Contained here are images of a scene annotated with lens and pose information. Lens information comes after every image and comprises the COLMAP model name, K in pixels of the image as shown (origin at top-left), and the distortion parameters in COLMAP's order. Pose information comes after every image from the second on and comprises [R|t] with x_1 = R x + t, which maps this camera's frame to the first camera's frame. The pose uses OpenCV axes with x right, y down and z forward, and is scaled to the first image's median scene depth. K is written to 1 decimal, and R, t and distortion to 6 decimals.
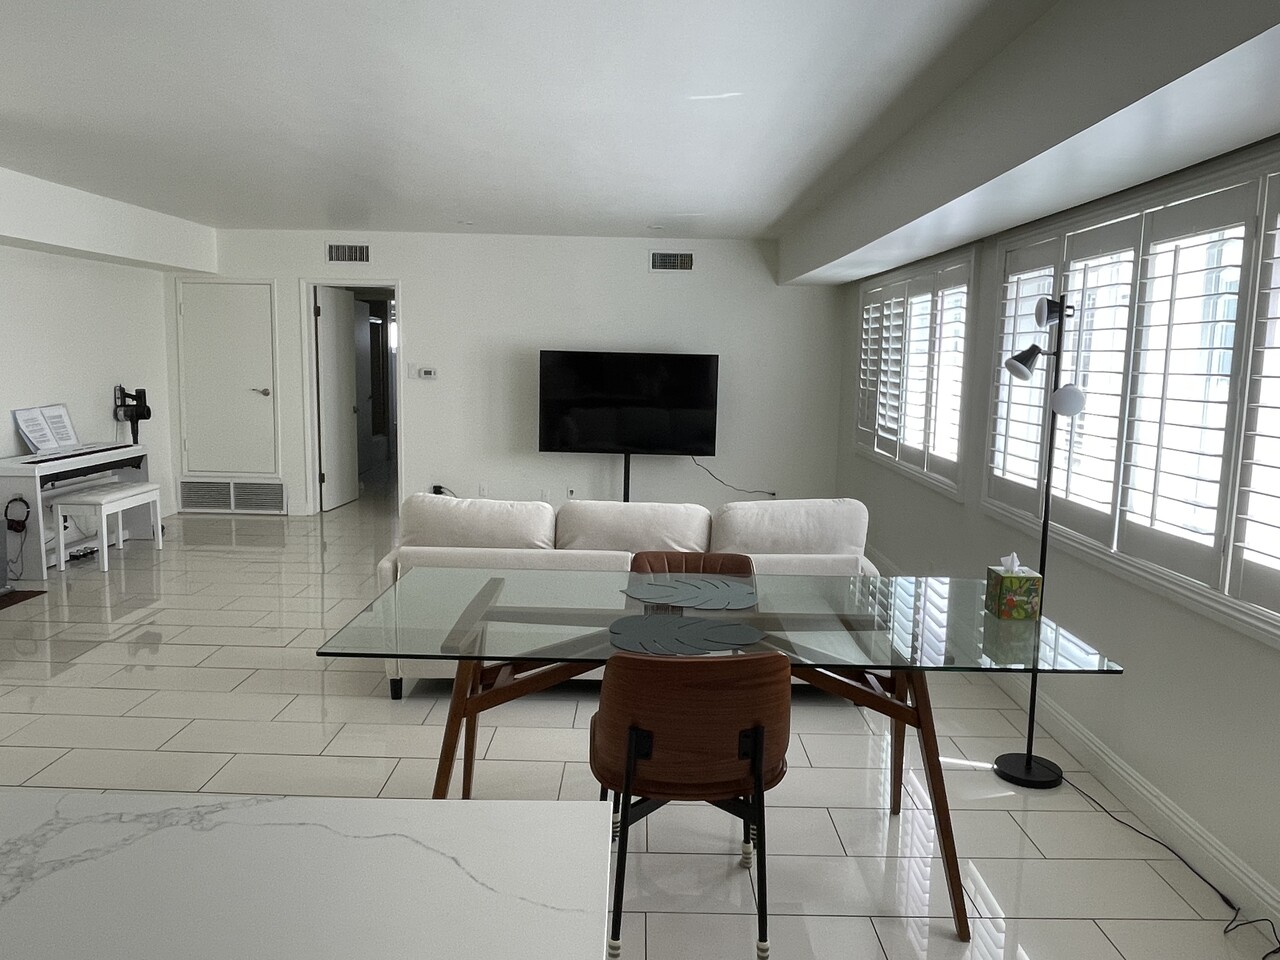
lens RADIAL K [[910.8, 0, 646.6], [0, 910.8, 482.4], [0, 0, 1]] dist [-0.009058, -0.010422]
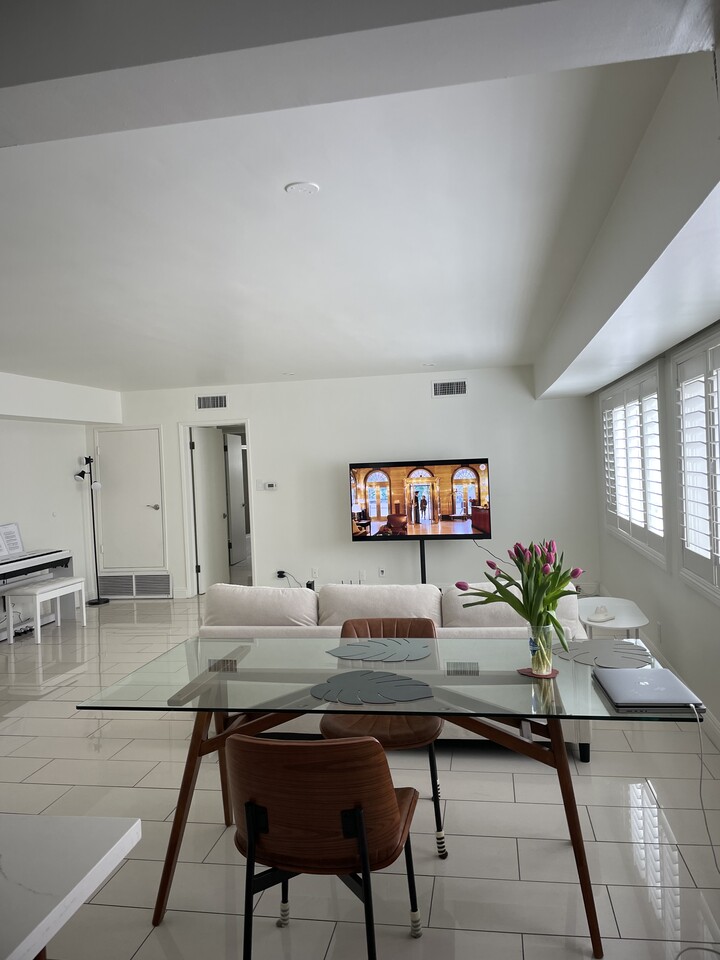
lens RADIAL K [[725.8, 0, 356.9], [0, 725.8, 474.5], [0, 0, 1]] dist [-0.029603, 0.000464]
pose [[0.981880, -0.061754, -0.179159, 0.135146], [0.039894, 0.991586, -0.123151, -0.004425], [0.185256, 0.113772, 0.976082, -0.011341]]
